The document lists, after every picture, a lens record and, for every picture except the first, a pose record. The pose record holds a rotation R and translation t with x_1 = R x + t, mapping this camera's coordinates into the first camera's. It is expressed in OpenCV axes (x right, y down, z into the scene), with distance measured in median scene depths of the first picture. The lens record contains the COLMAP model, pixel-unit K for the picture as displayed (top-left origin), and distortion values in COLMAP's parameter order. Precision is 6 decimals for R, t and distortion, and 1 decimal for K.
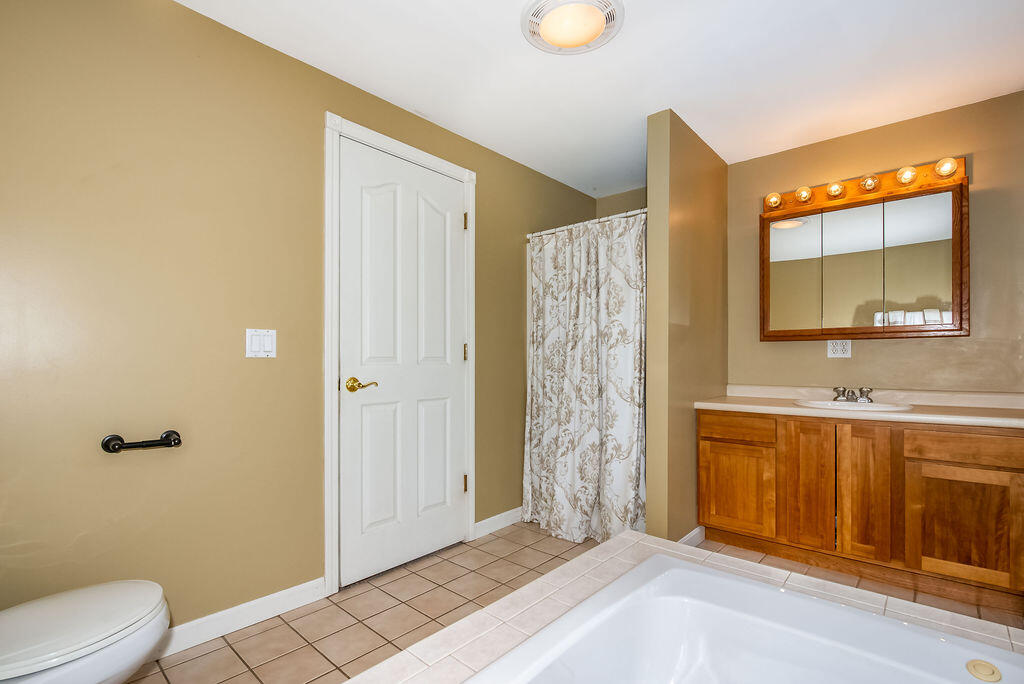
lens RADIAL K [[465.6, 0, 512.5], [0, 465.6, 365.9], [0, 0, 1]] dist [0.000697, 0.000061]
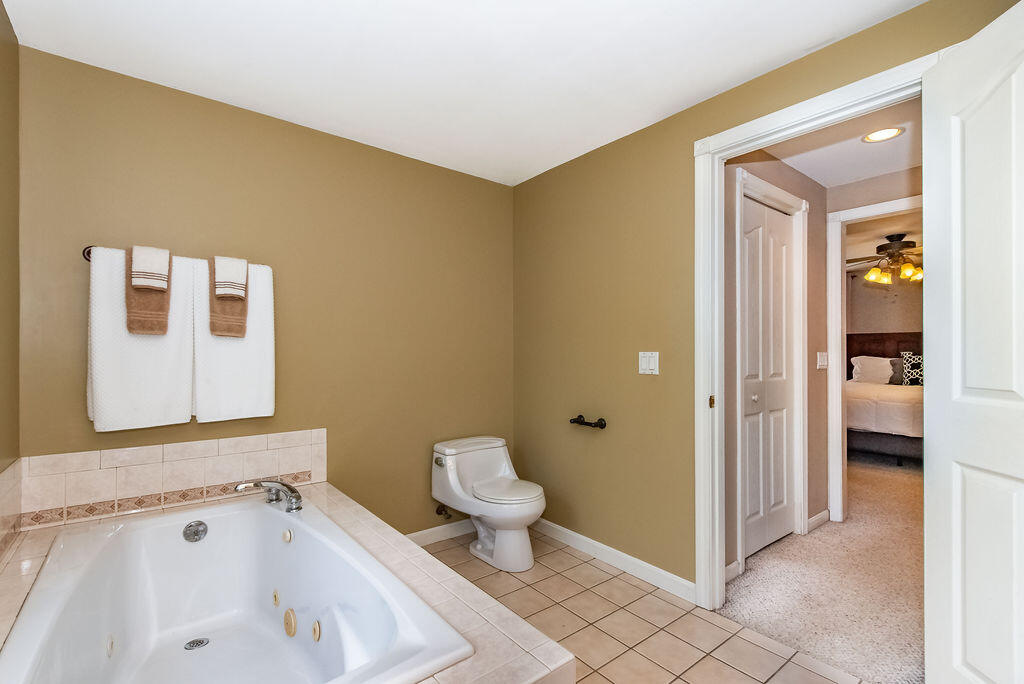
lens RADIAL K [[465.6, 0, 512.2], [0, 465.6, 346.8], [0, 0, 1]] dist [0.000697, 0.000061]
pose [[-0.177473, -0.008571, -0.984088, 0.787768], [0.003540, 0.999950, -0.009348, -0.083255], [0.984119, -0.005143, -0.177434, 0.868757]]
